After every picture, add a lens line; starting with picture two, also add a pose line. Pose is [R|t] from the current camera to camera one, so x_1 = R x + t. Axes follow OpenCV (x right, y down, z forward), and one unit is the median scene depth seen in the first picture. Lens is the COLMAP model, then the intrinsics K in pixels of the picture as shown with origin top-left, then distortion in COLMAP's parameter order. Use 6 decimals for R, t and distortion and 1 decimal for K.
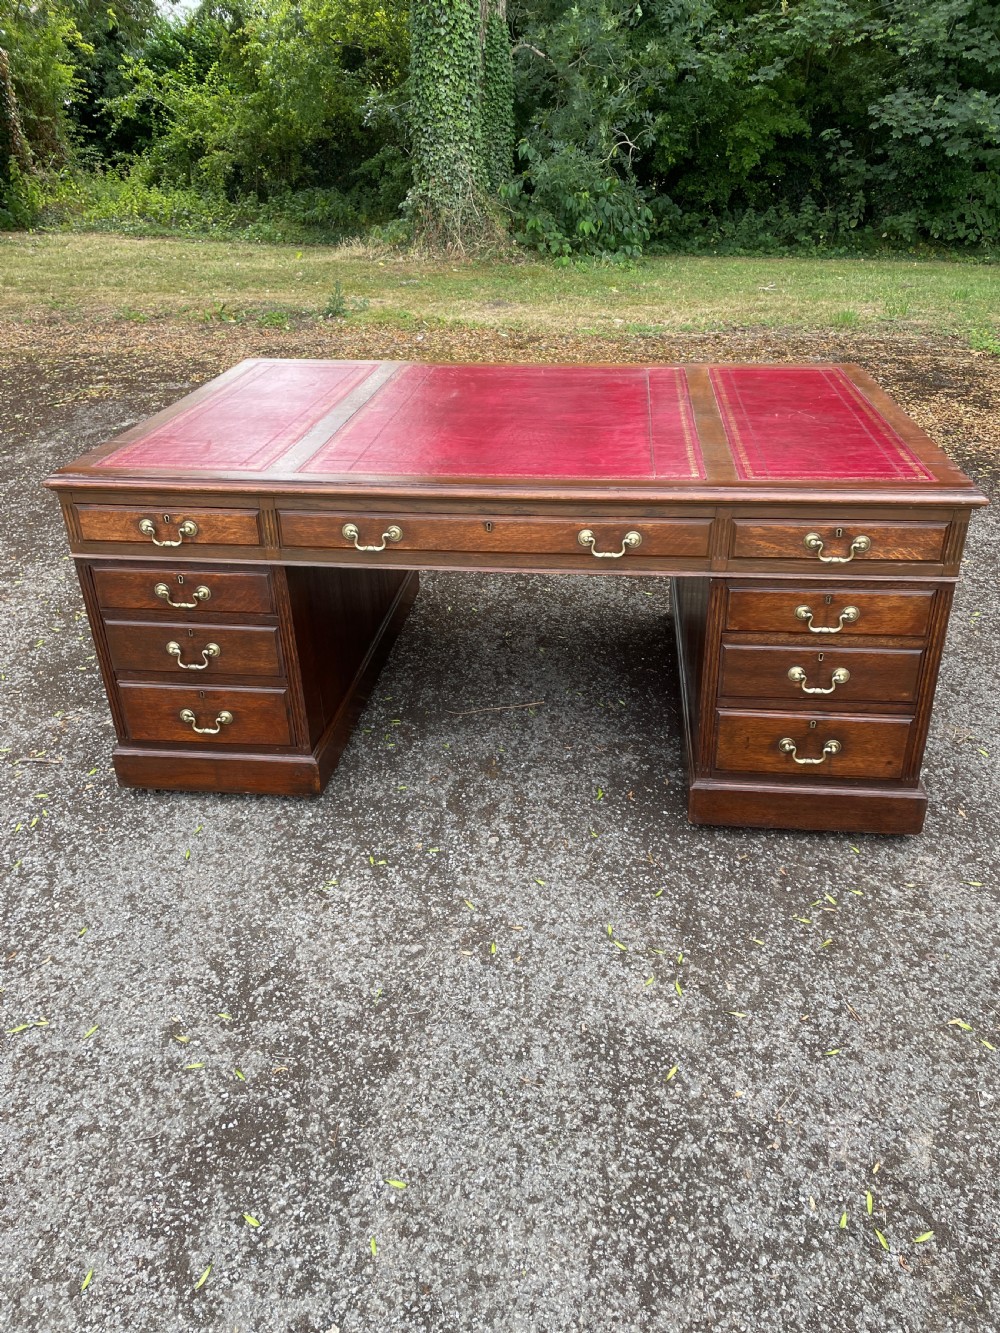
lens RADIAL K [[1010.0, 0, 500.0], [0, 1010.0, 653.5], [0, 0, 1]] dist [0.099099, -0.125381]
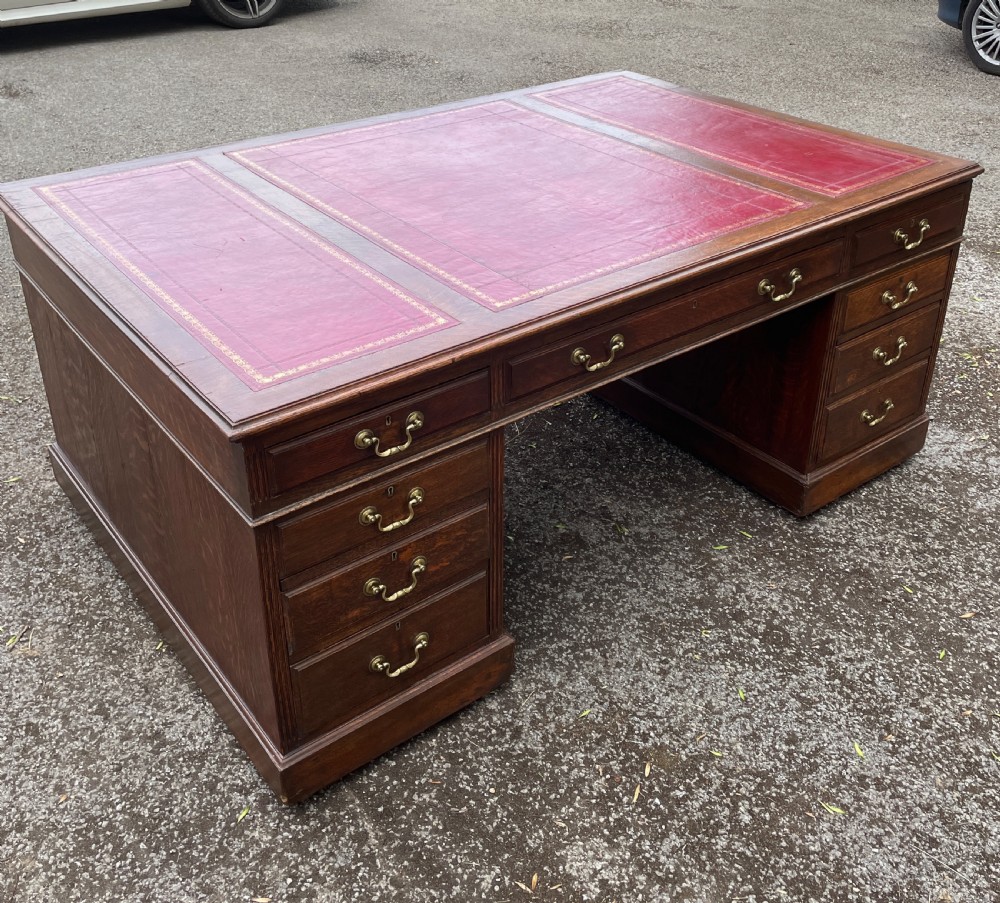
lens RADIAL K [[1064.1, 0, 514.7], [0, 1064.1, 337.4], [0, 0, 1]] dist [0.017974, 0.000000]
pose [[-0.711228, 0.341080, -0.614670, 0.766535], [-0.310282, 0.632292, 0.709881, -0.984431], [0.630777, 0.695608, -0.343873, 1.716816]]
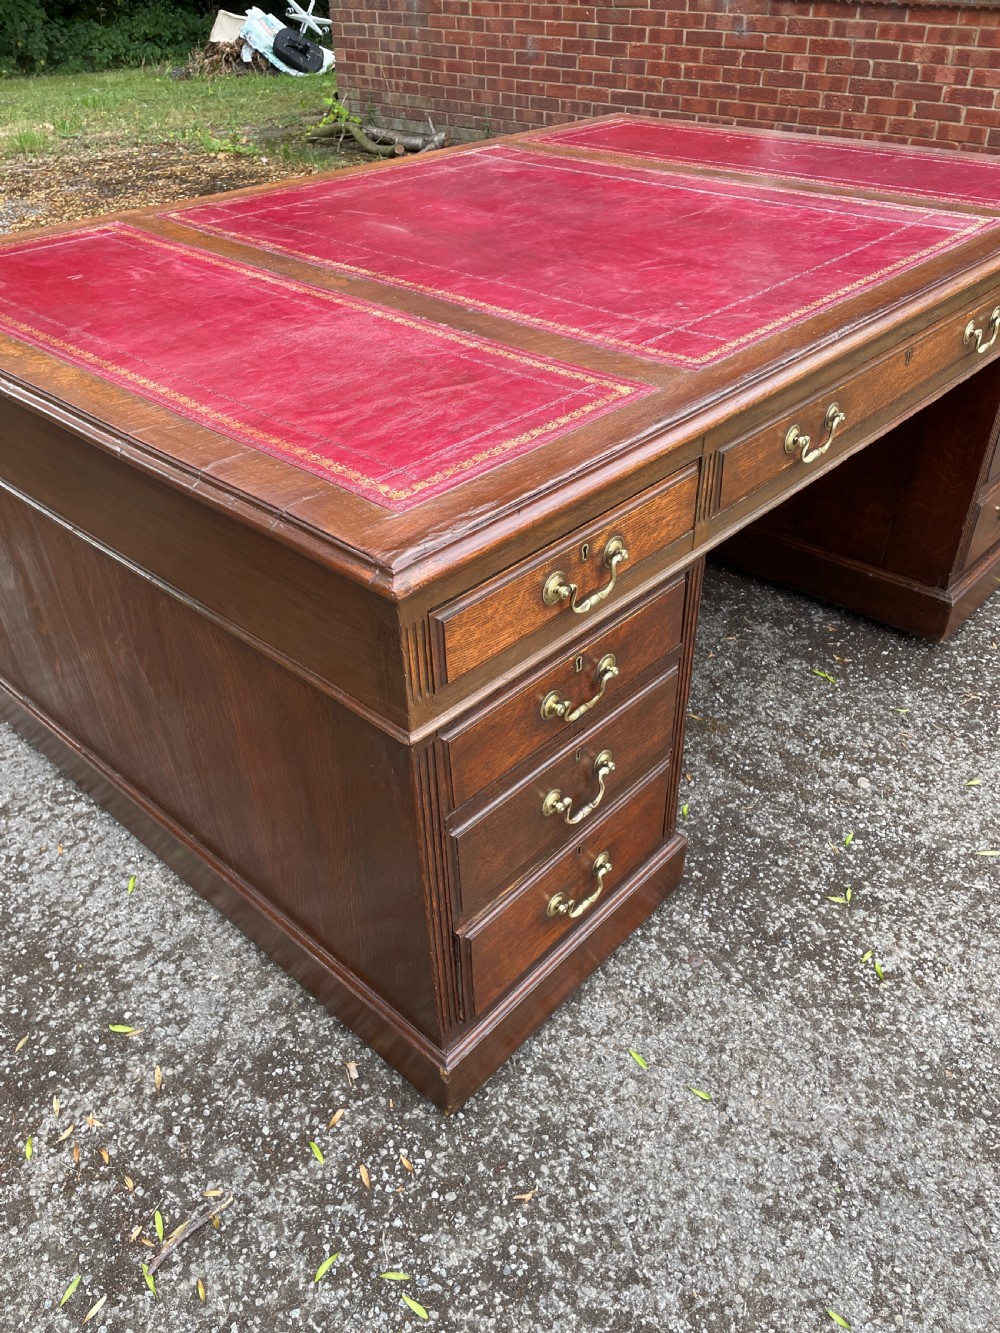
lens RADIAL K [[1010.0, 0, 504.6], [0, 1010.0, 677.8], [0, 0, 1]] dist [0.099099, -0.125381]
pose [[0.583803, -0.478655, 0.655792, -0.680193], [0.373320, 0.875536, 0.306705, -0.238096], [-0.720976, 0.065765, 0.689833, 0.718722]]
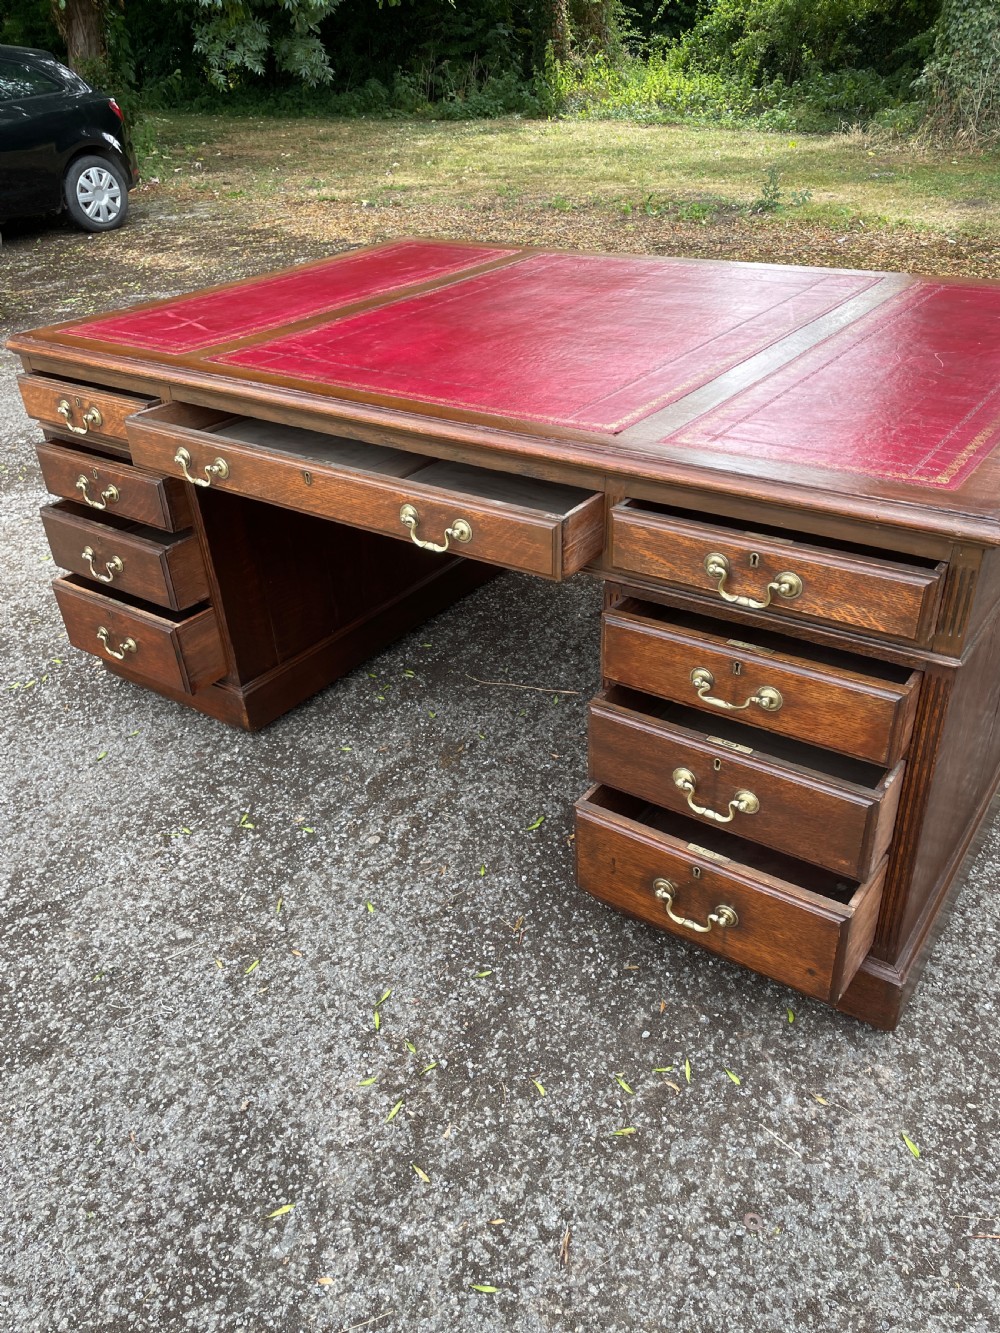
lens RADIAL K [[1010.0, 0, 496.8], [0, 1010.0, 673.9], [0, 0, 1]] dist [0.099099, -0.125381]
pose [[0.873577, 0.236113, -0.425574, 0.437870], [-0.192978, 0.970802, 0.142486, -0.092755], [0.446791, -0.042346, 0.893635, 0.335747]]
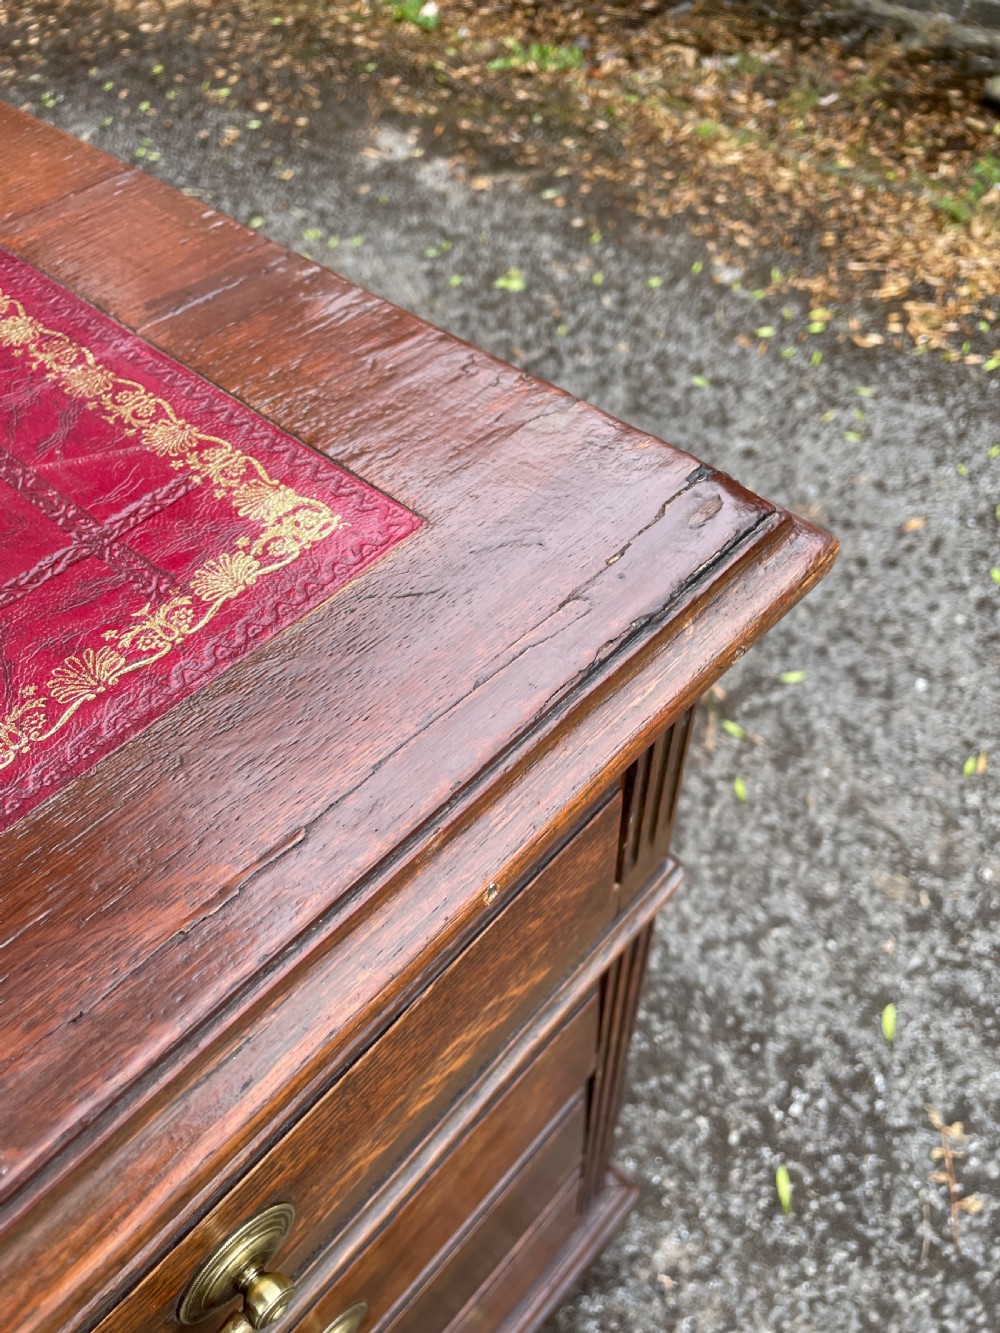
lens RADIAL K [[1027.7, 0, 497.7], [0, 1027.7, 677.7], [0, 0, 1]] dist [0.059190, -0.071623]
pose [[0.584719, -0.631965, 0.508649, 0.329498], [0.372629, 0.766175, 0.523568, -0.204209], [-0.720591, -0.116603, 0.683485, 0.841691]]
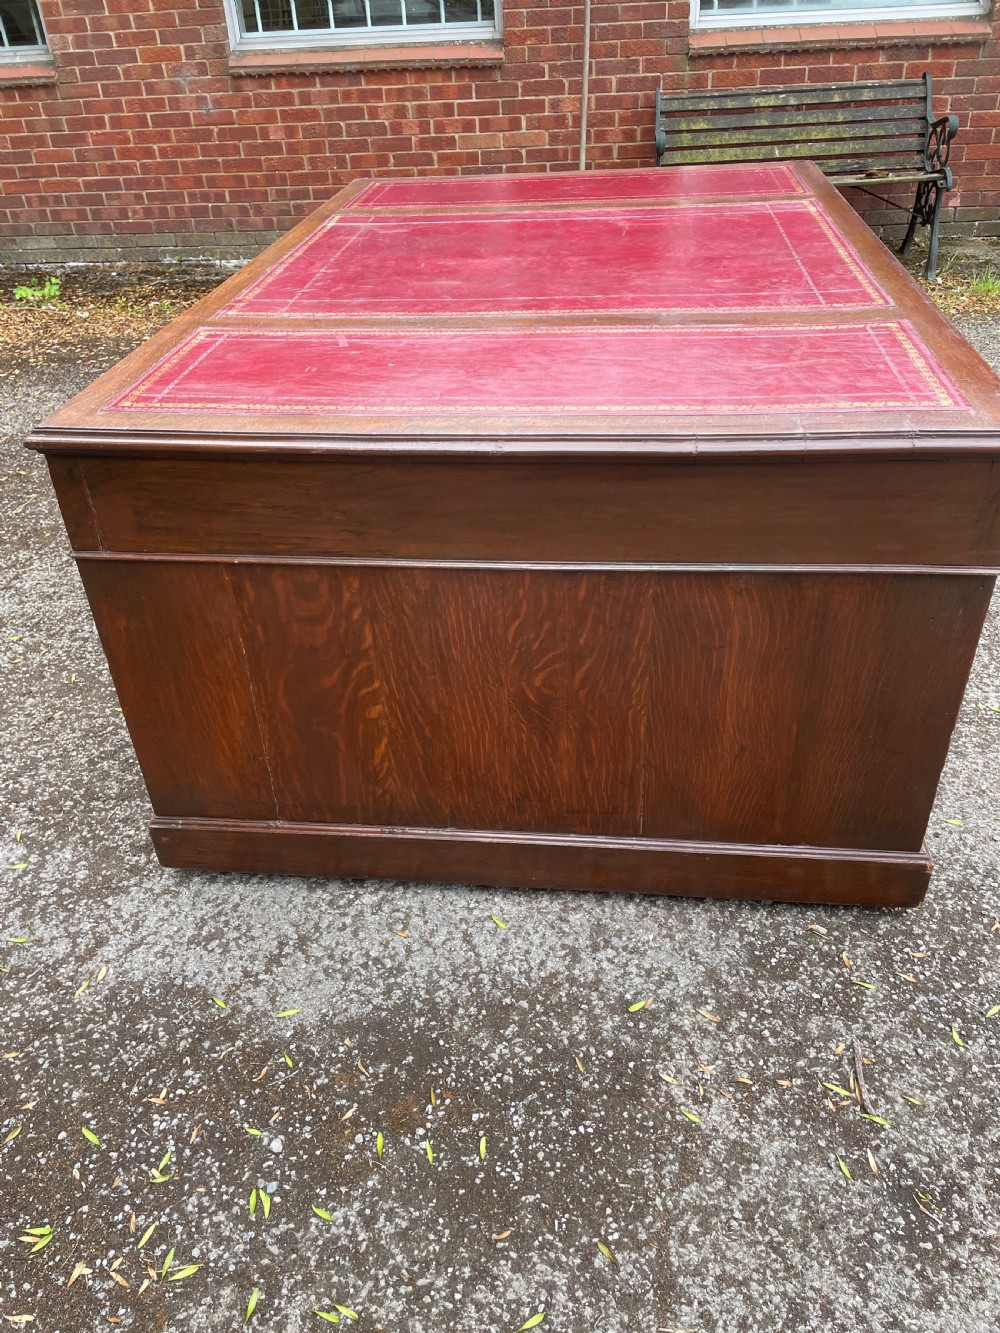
lens RADIAL K [[1010.0, 0, 490.0], [0, 1010.0, 676.2], [0, 0, 1]] dist [0.099099, -0.125381]
pose [[-0.012141, -0.553114, 0.833017, -0.961093], [0.494148, 0.720924, 0.485888, -0.490629], [-0.869293, 0.417533, 0.264568, 1.168914]]
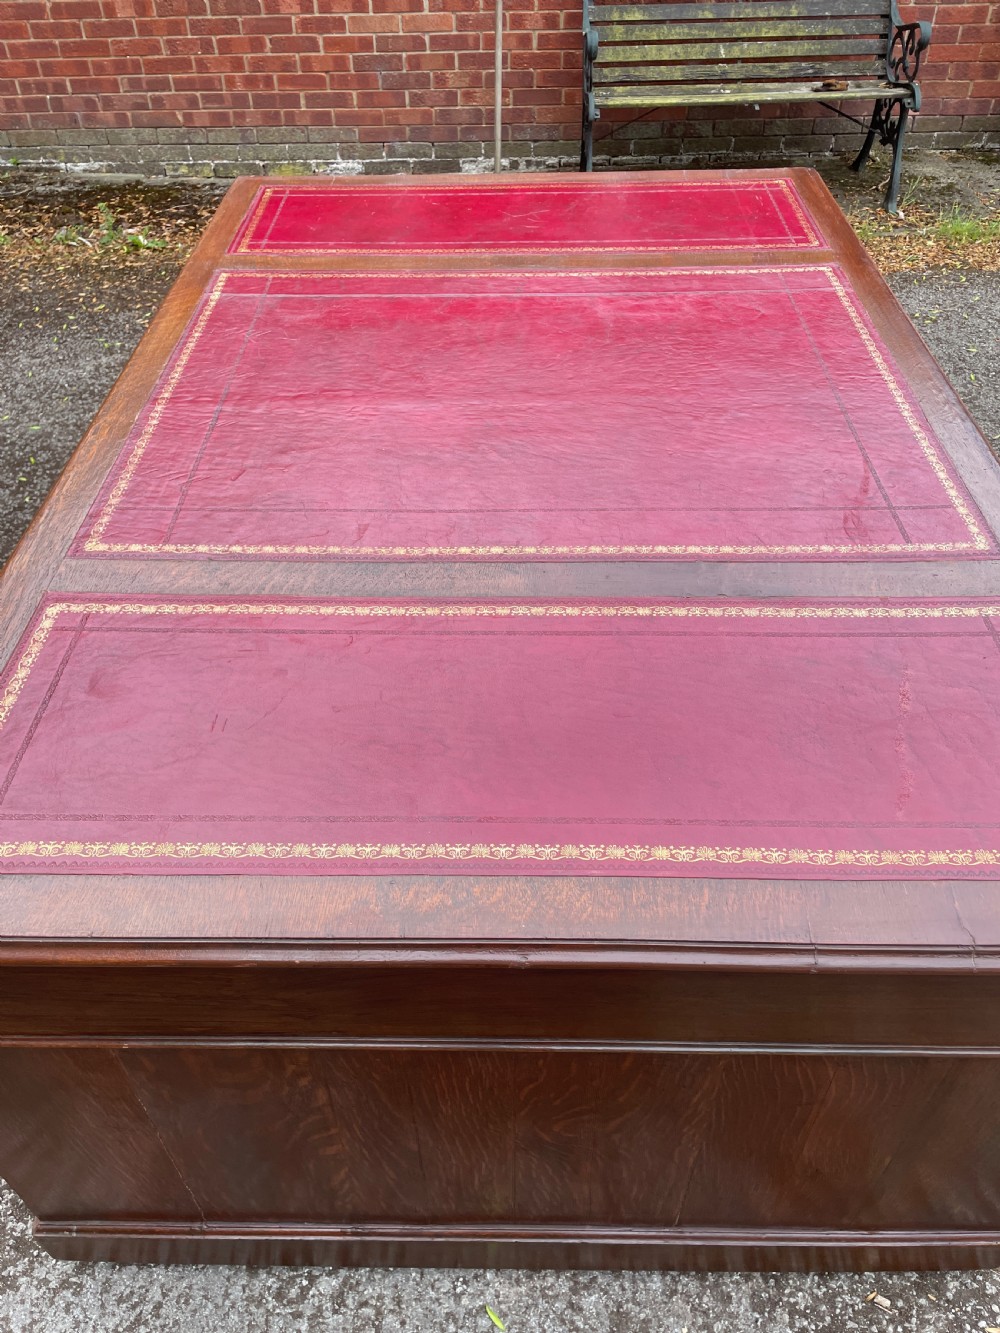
lens RADIAL K [[1010.0, 0, 489.6], [0, 1010.0, 674.8], [0, 0, 1]] dist [0.099099, -0.125381]
pose [[-0.108543, -0.668551, 0.735702, -0.619107], [0.463808, 0.620528, 0.632318, -0.617589], [-0.879261, 0.409859, 0.242725, 1.136158]]
